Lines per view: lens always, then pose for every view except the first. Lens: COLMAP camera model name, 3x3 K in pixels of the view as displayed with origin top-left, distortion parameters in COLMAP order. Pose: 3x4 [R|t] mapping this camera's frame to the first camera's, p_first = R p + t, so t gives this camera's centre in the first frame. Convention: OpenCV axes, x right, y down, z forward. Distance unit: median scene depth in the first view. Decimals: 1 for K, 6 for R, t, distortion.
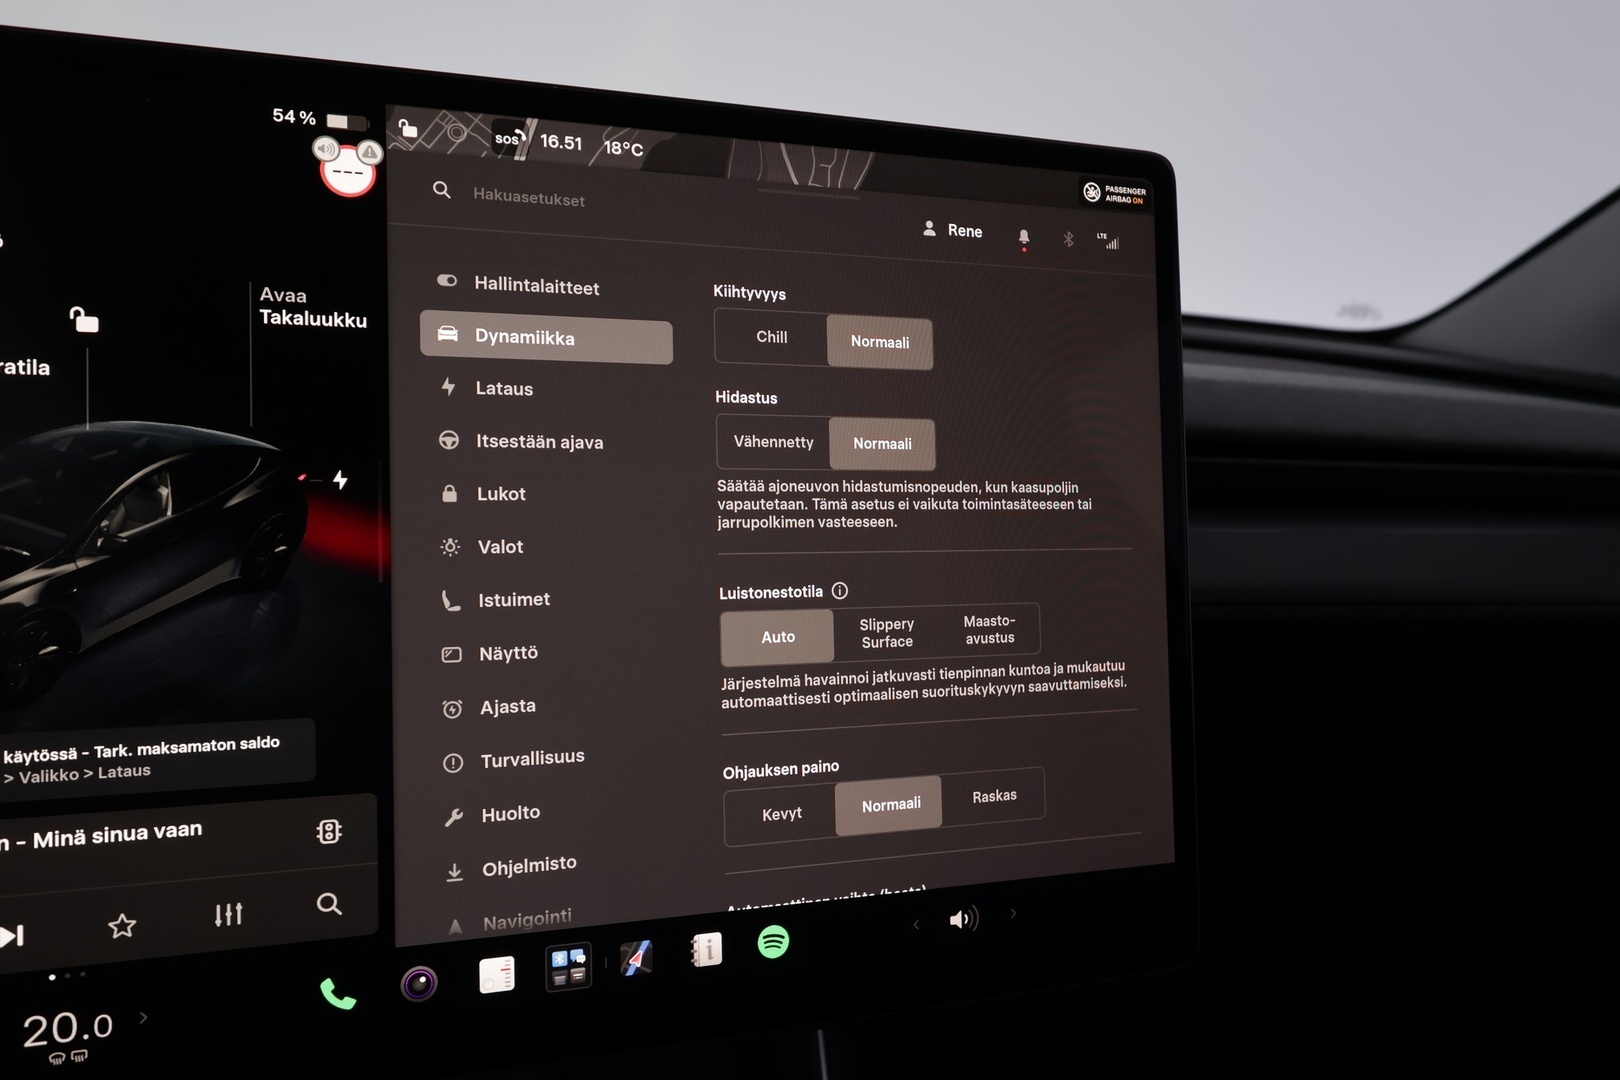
lens RADIAL K [[1311.6, 0, 822.8], [0, 1311.6, 527.7], [0, 0, 1]] dist [-0.004511, -0.003509]
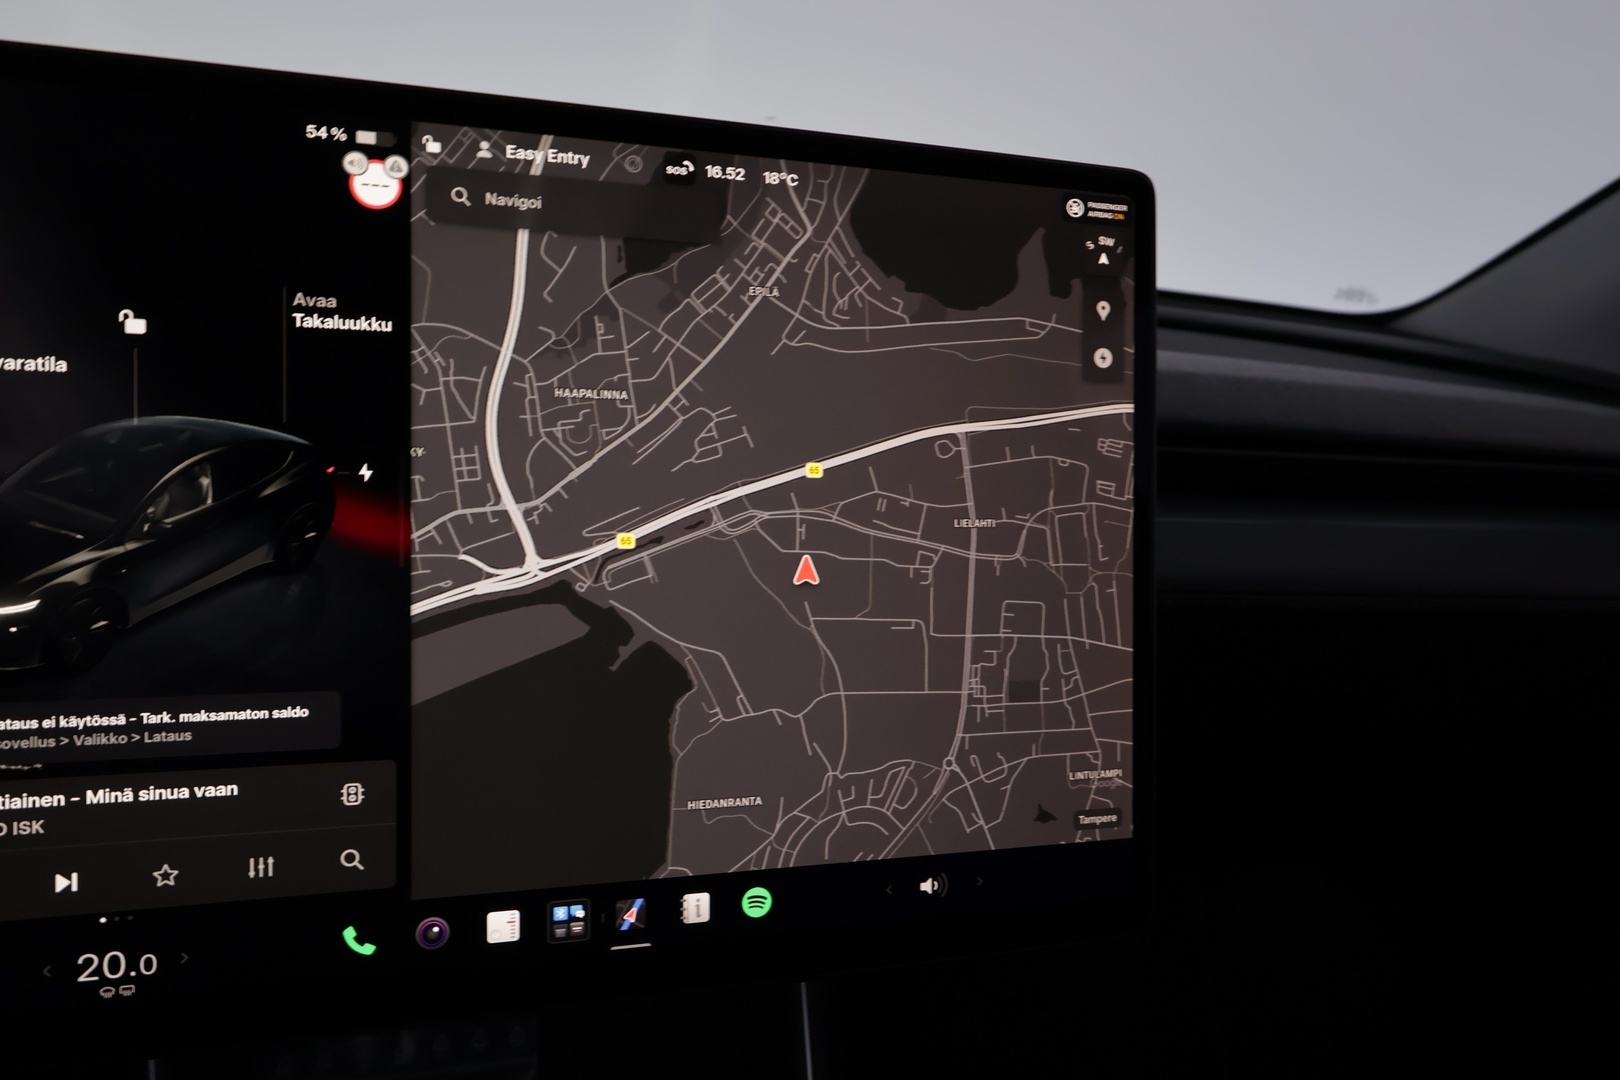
lens RADIAL K [[1311.6, 0, 822.6], [0, 1311.6, 530.4], [0, 0, 1]] dist [-0.004511, -0.003509]
pose [[0.999693, 0.024388, -0.004354, 0.015193], [-0.024199, 0.998944, 0.039043, -0.038897], [0.005302, -0.038926, 0.999228, -0.081010]]
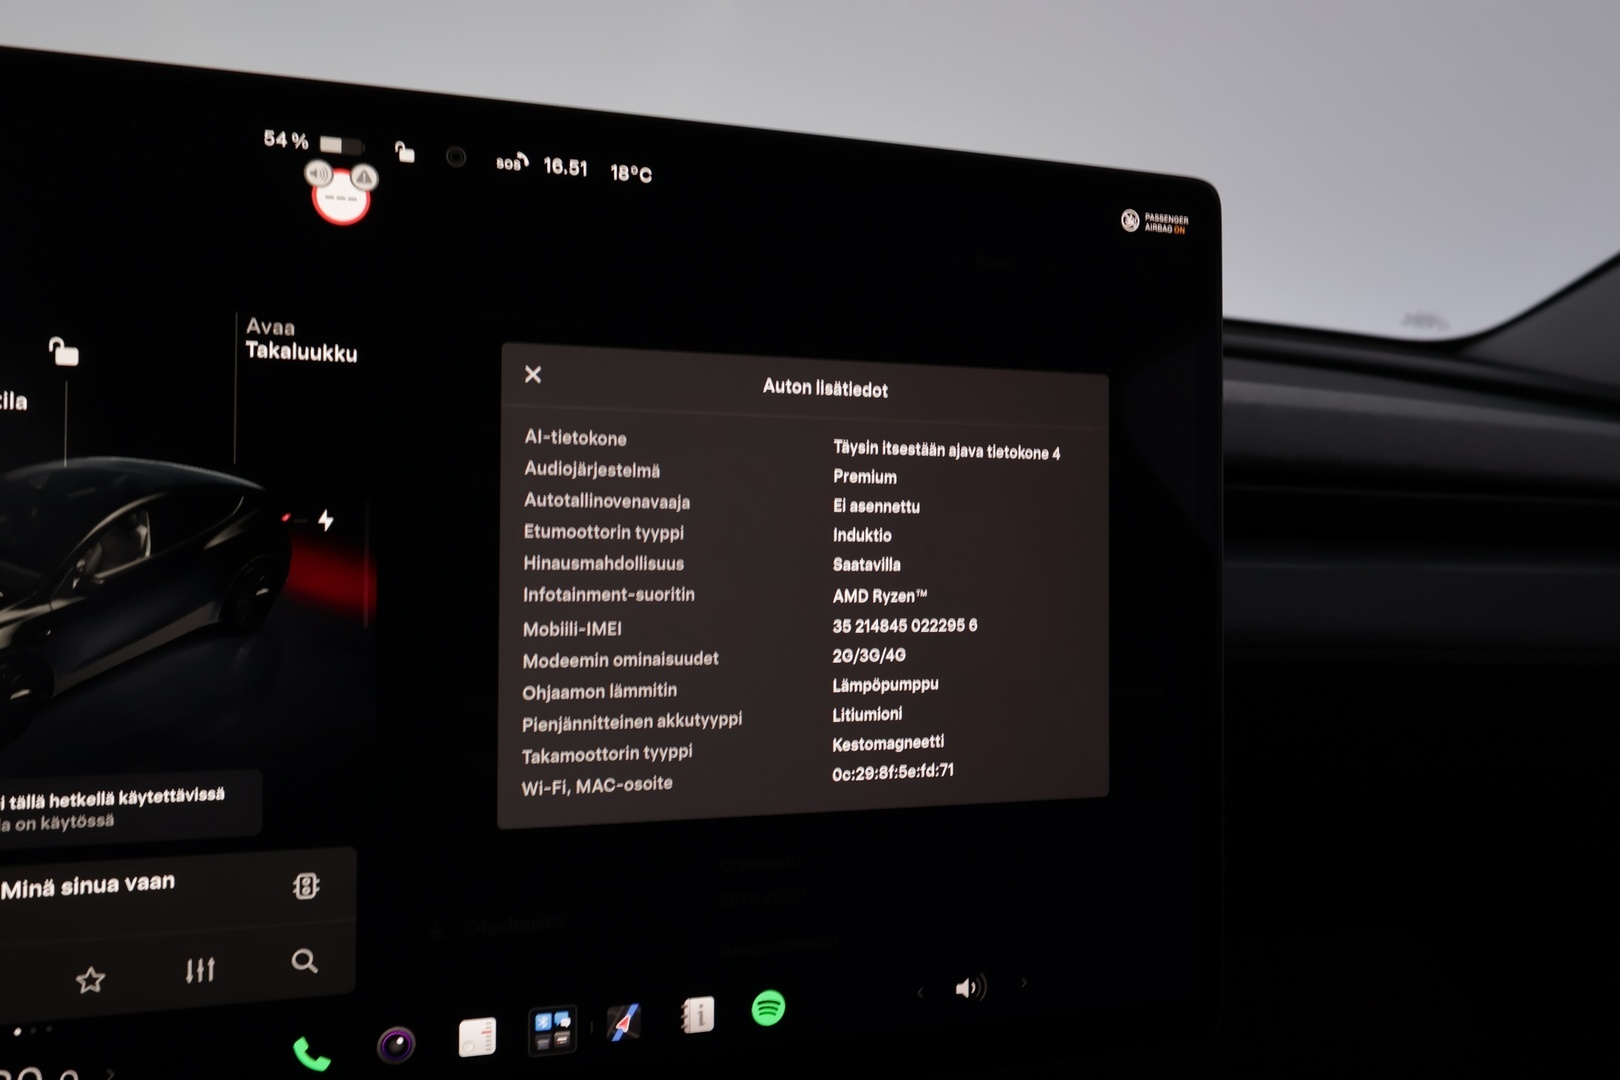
lens RADIAL K [[1311.6, 0, 818.8], [0, 1311.6, 528.5], [0, 0, 1]] dist [-0.004511, -0.003509]
pose [[0.998738, 0.025086, -0.043502, 0.033665], [-0.024422, 0.999578, 0.015724, -0.052672], [0.043878, -0.014641, 0.998930, 0.054215]]
